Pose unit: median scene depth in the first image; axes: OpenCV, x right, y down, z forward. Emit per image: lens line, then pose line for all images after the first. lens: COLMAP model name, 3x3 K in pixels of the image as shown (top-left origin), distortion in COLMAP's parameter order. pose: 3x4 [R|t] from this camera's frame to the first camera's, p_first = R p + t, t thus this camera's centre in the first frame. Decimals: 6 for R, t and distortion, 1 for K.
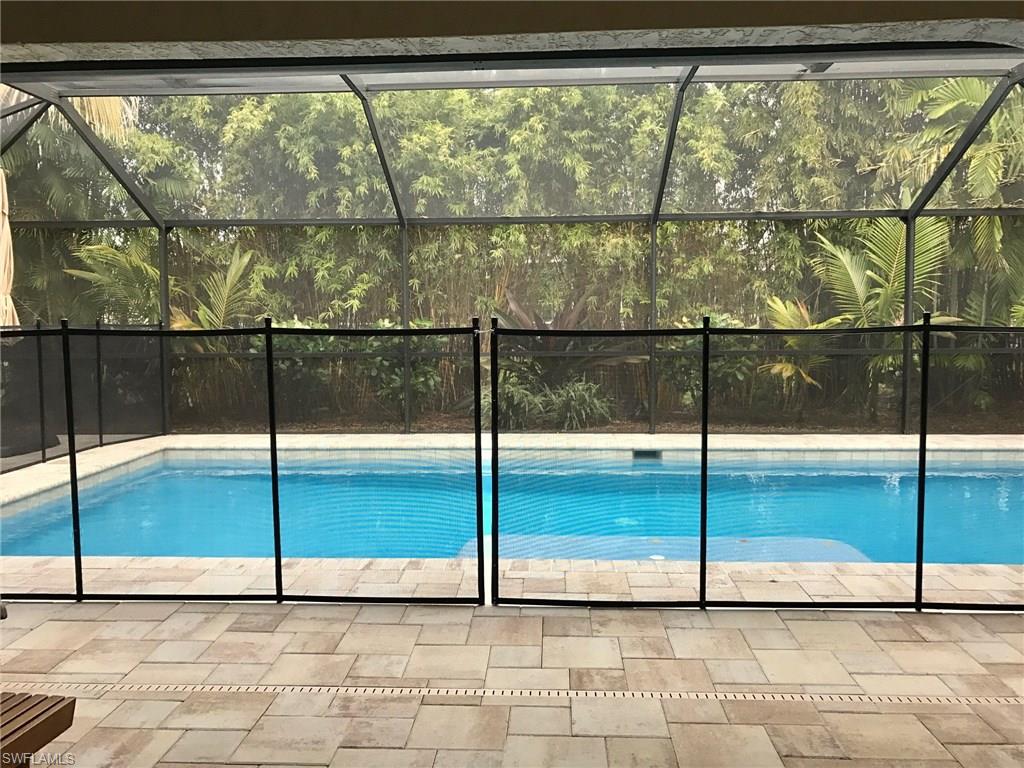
lens RADIAL K [[839.4, 0, 507.8], [0, 839.4, 371.5], [0, 0, 1]] dist [0.014813, 0.001146]
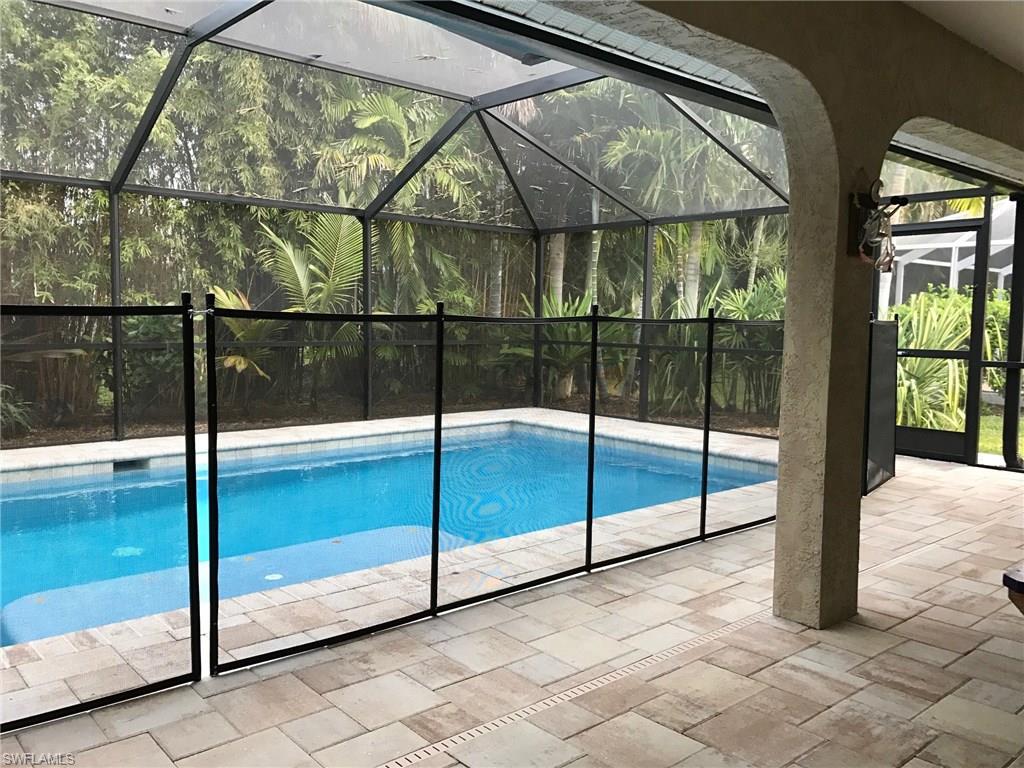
lens RADIAL K [[839.4, 0, 507.8], [0, 839.4, 371.5], [0, 0, 1]] dist [0.014813, 0.001146]
pose [[0.715313, -0.027076, 0.698279, -0.354388], [0.022363, 0.999624, 0.015853, -0.001117], [-0.698446, 0.004276, 0.715650, 0.279726]]
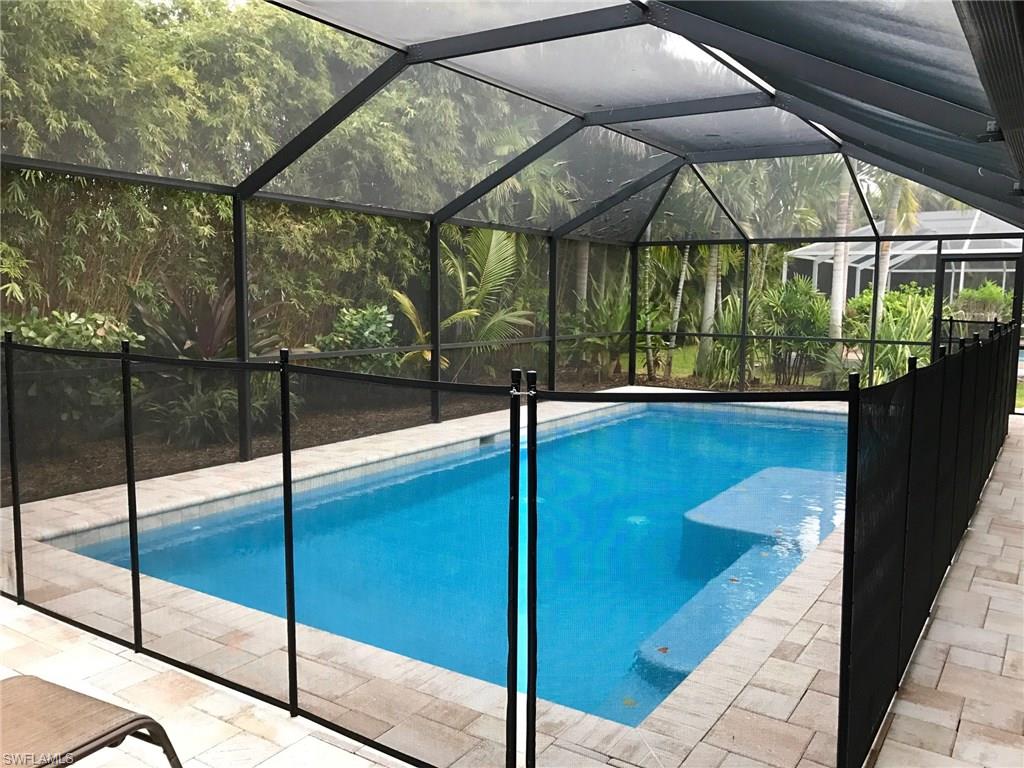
lens RADIAL K [[847.5, 0, 496.7], [0, 847.5, 387.7], [0, 0, 1]] dist [0.009589, 0.001194]
pose [[0.509922, -0.078693, 0.856614, -1.798835], [0.040001, 0.996899, 0.067768, -0.098443], [-0.859290, -0.000291, 0.511488, 0.980239]]
